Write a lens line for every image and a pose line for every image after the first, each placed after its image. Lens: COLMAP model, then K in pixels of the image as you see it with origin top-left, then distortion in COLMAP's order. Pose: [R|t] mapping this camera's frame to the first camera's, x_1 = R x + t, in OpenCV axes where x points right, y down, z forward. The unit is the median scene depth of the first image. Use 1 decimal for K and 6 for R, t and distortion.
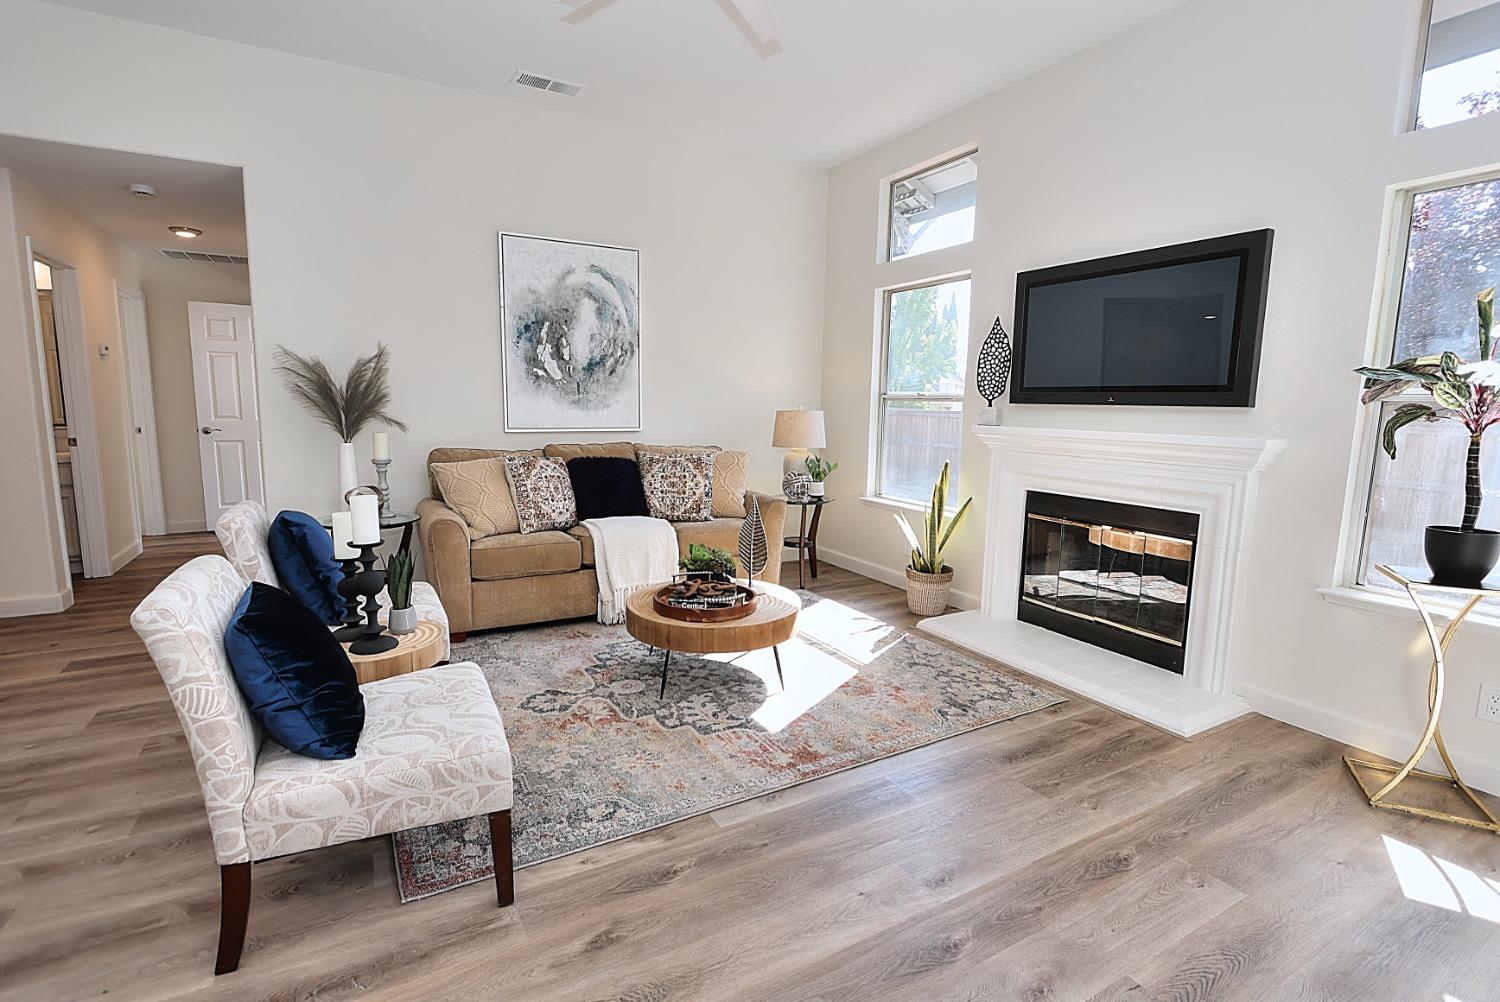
lens RADIAL K [[693.4, 0, 749.0], [0, 693.4, 500.8], [0, 0, 1]] dist [-0.016235, 0.002395]
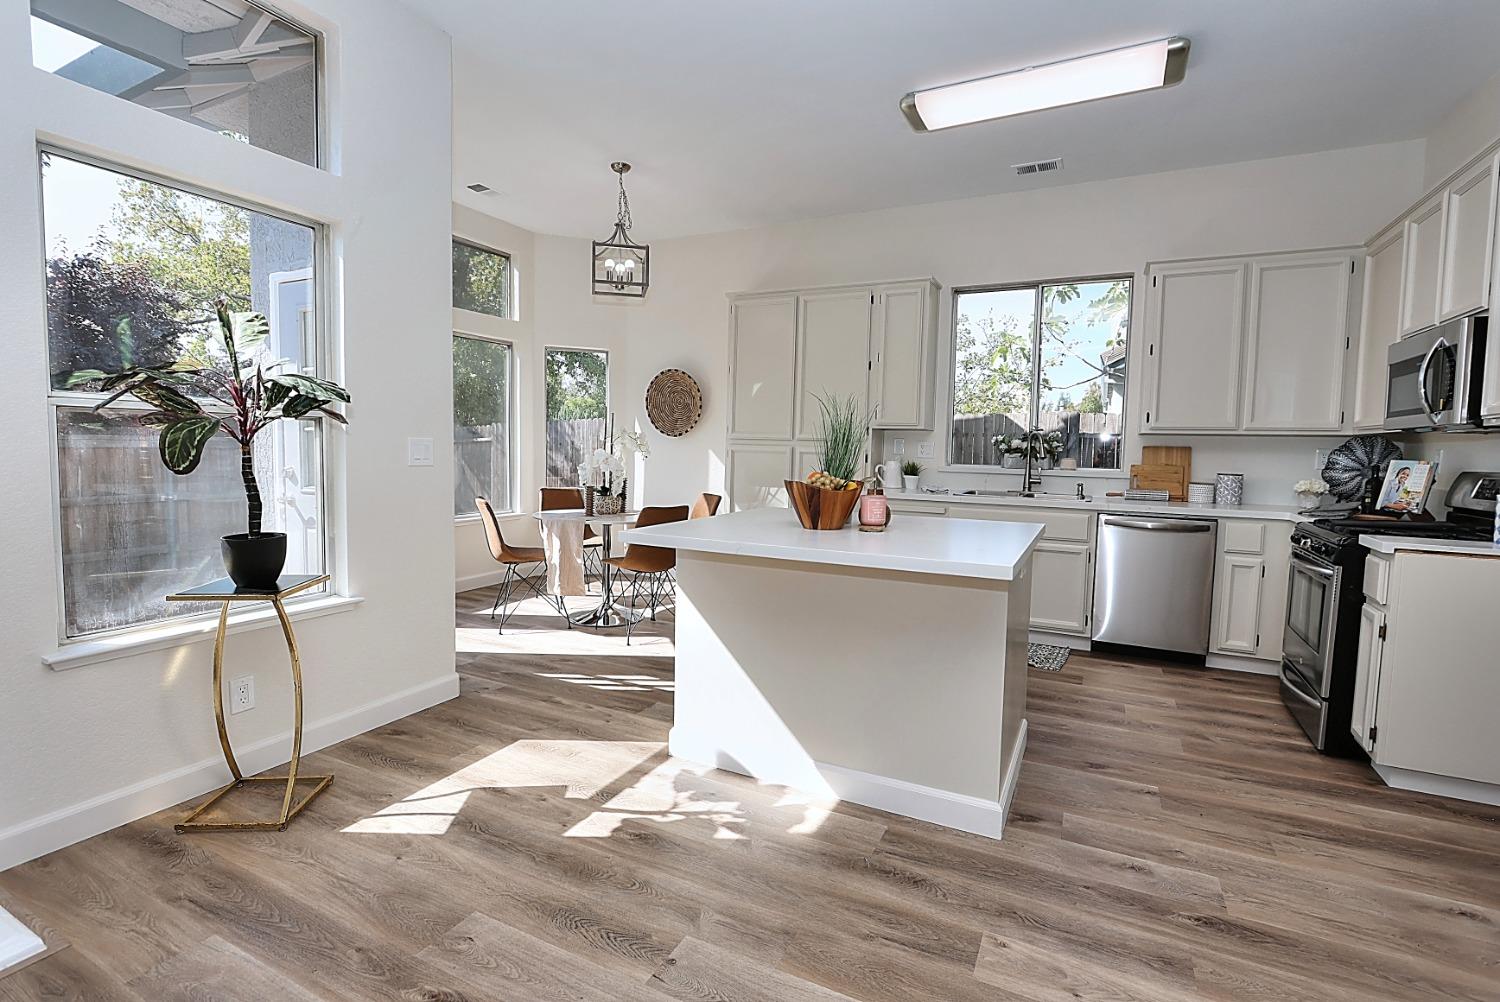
lens RADIAL K [[693.4, 0, 752.0], [0, 693.4, 490.1], [0, 0, 1]] dist [-0.016235, 0.002395]
pose [[-0.558977, -0.084683, 0.824848, -0.184234], [0.085606, 0.983562, 0.158990, -0.102374], [-0.824753, 0.159484, -0.542539, 0.752593]]
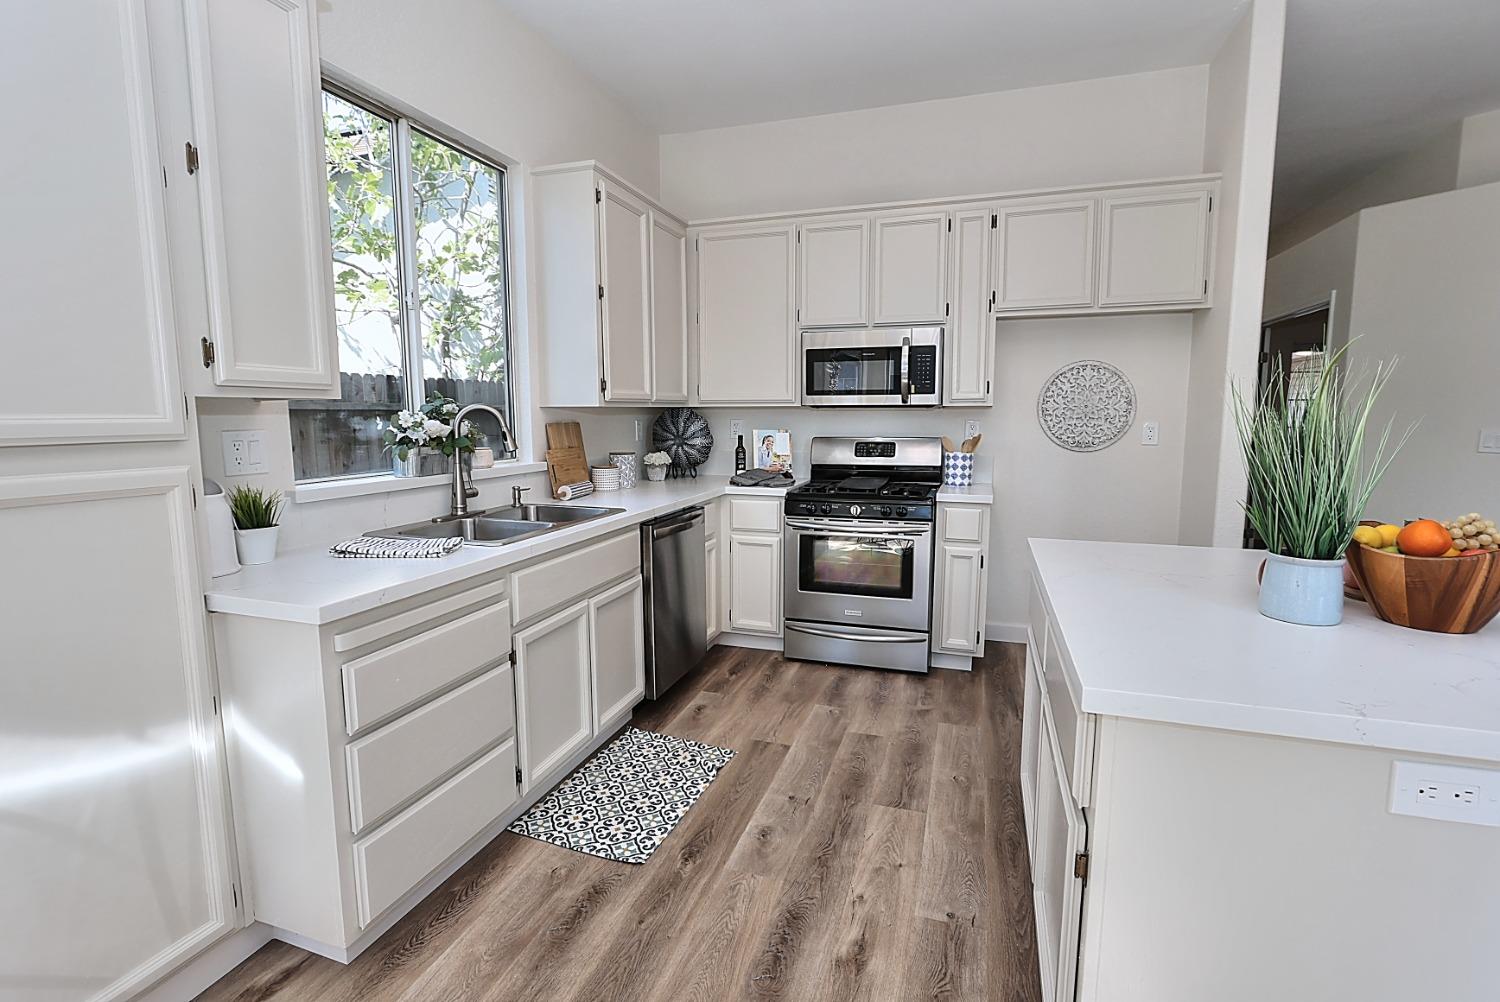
lens RADIAL K [[693.4, 0, 750.3], [0, 693.4, 489.1], [0, 0, 1]] dist [-0.016235, 0.002395]
pose [[-0.734174, 0.057917, -0.676487, 1.274111], [-0.108601, 0.973510, 0.201208, -0.027654], [0.670220, 0.221189, -0.708435, 0.142442]]
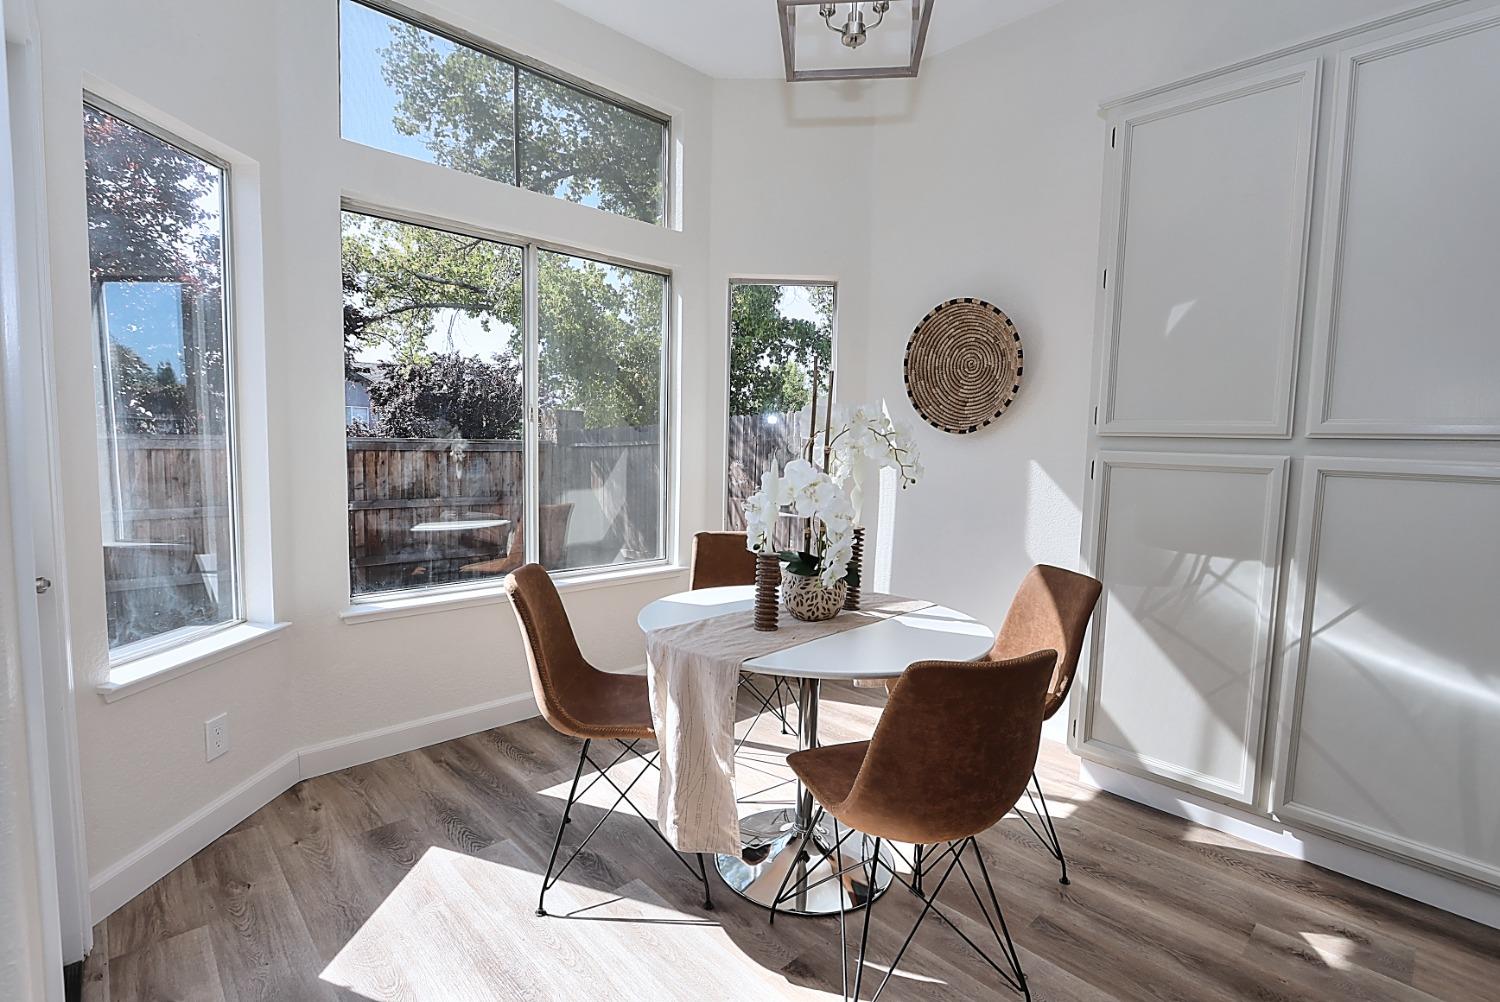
lens RADIAL K [[693.4, 0, 754.7], [0, 693.4, 497.2], [0, 0, 1]] dist [-0.016235, 0.002395]
pose [[-0.250238, -0.100214, 0.962984, 0.833611], [0.109397, 0.985332, 0.130967, -0.017263], [-0.961984, 0.138121, -0.235605, 0.306318]]
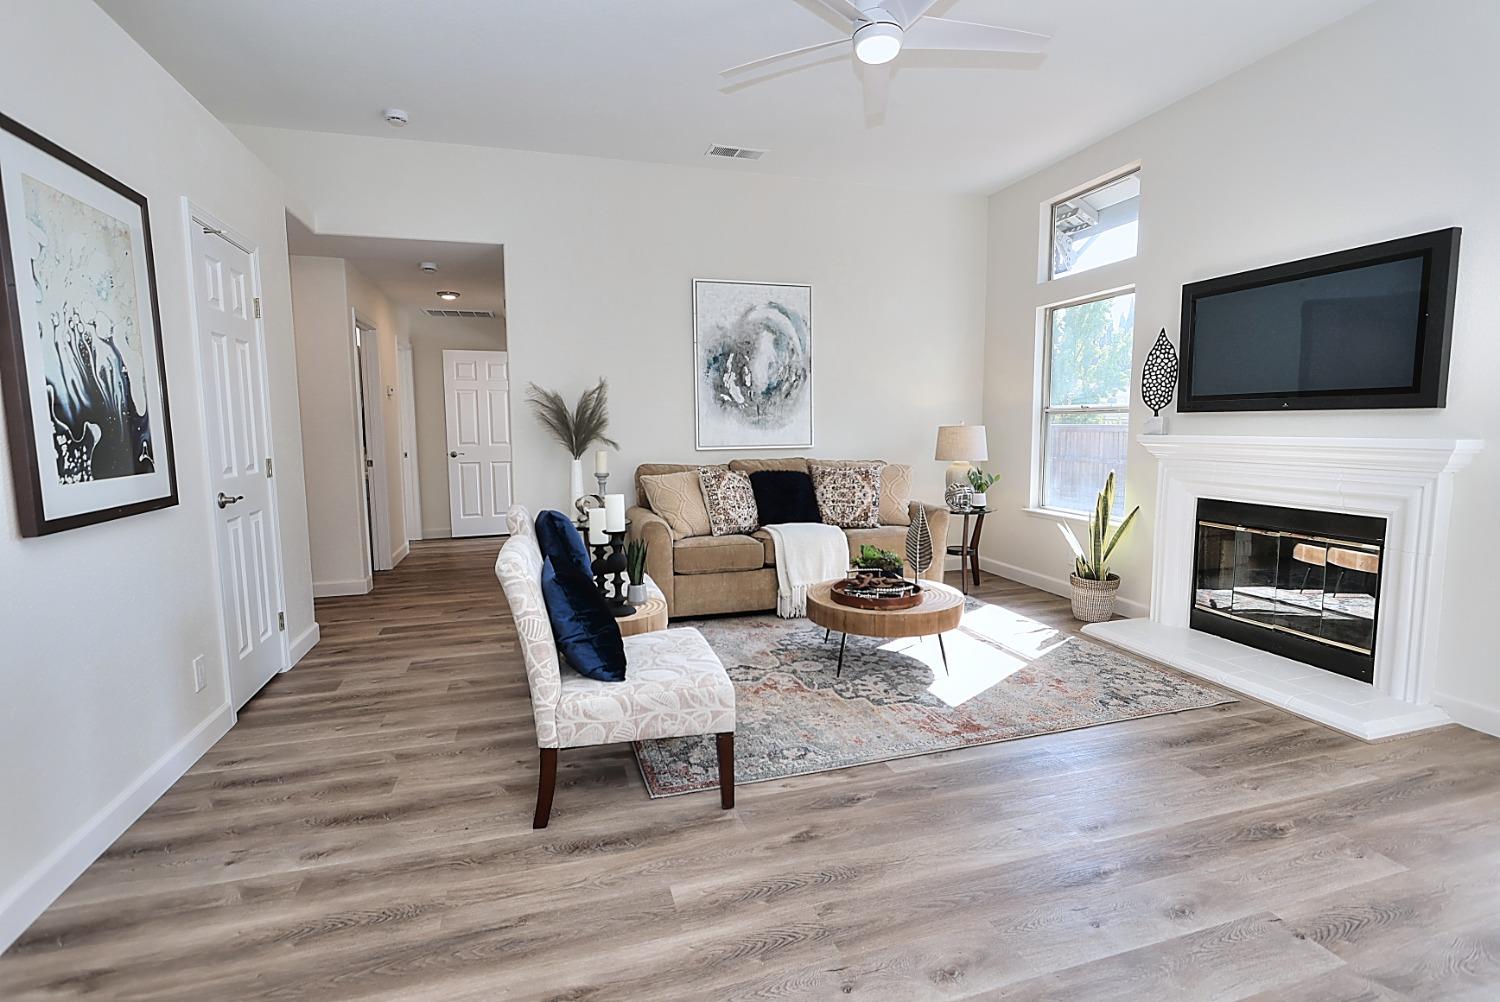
lens RADIAL K [[693.4, 0, 749.4], [0, 693.4, 498.3], [0, 0, 1]] dist [-0.016235, 0.002395]
pose [[0.975276, -0.002091, -0.220978, -0.017178], [-0.005683, 0.999387, -0.034537, 0.034533], [0.220915, 0.034939, 0.974667, -0.175553]]
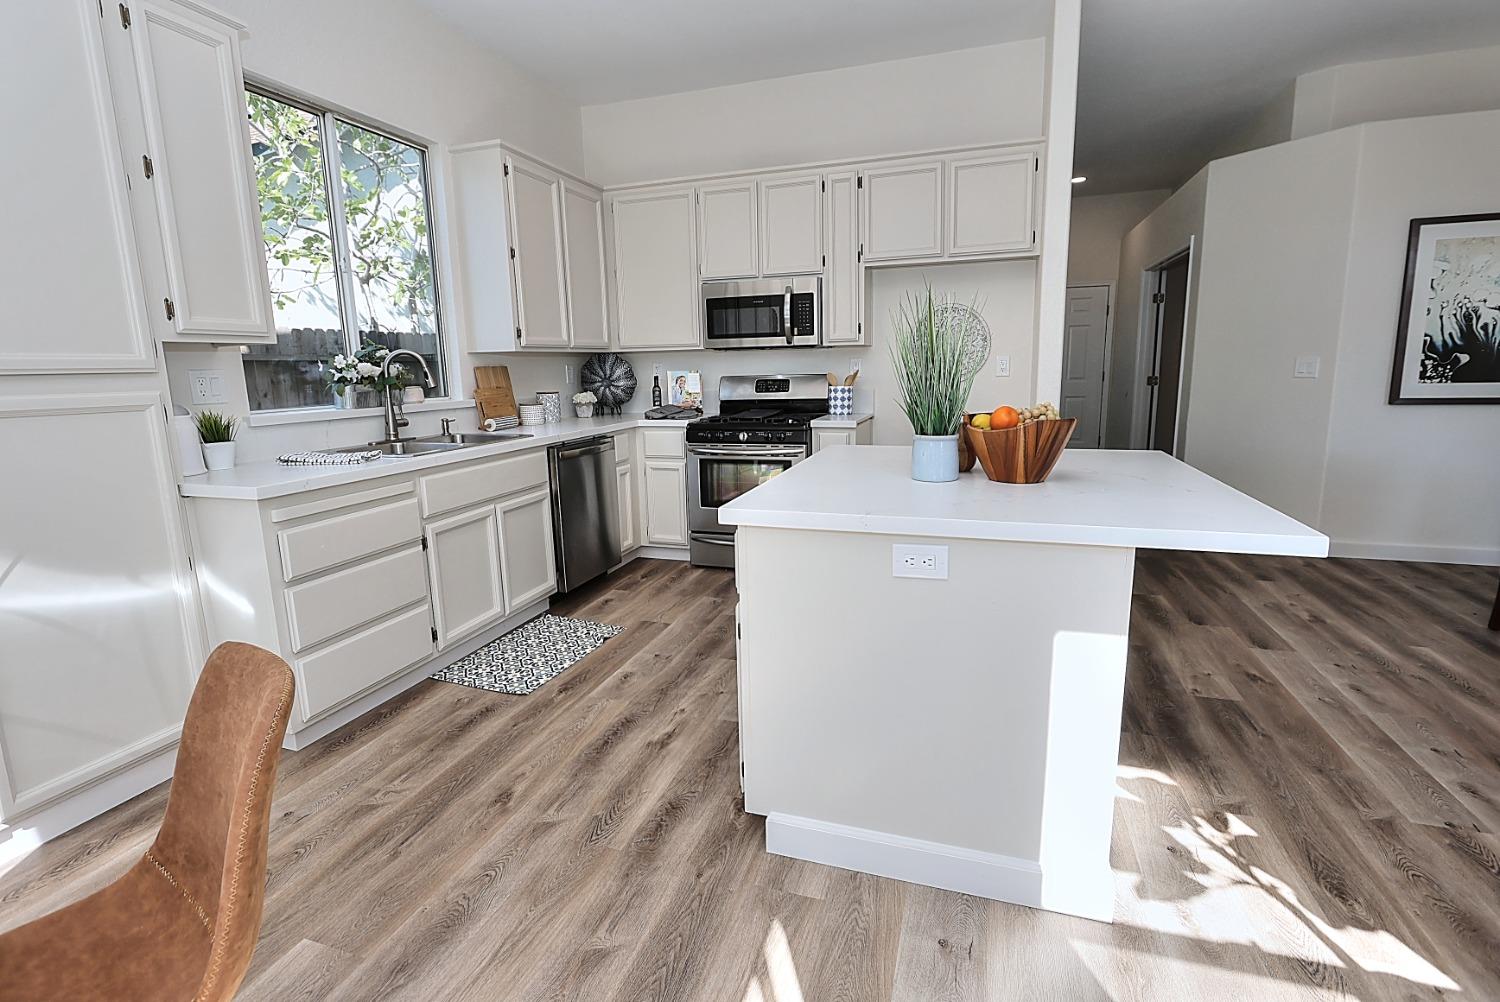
lens RADIAL K [[693.4, 0, 752.4], [0, 693.4, 480.2], [0, 0, 1]] dist [-0.016235, 0.002395]
pose [[-0.733898, 0.108534, -0.670533, 1.270181], [-0.089002, 0.963277, 0.253331, -0.044363], [0.673404, 0.245598, -0.697287, 0.464376]]
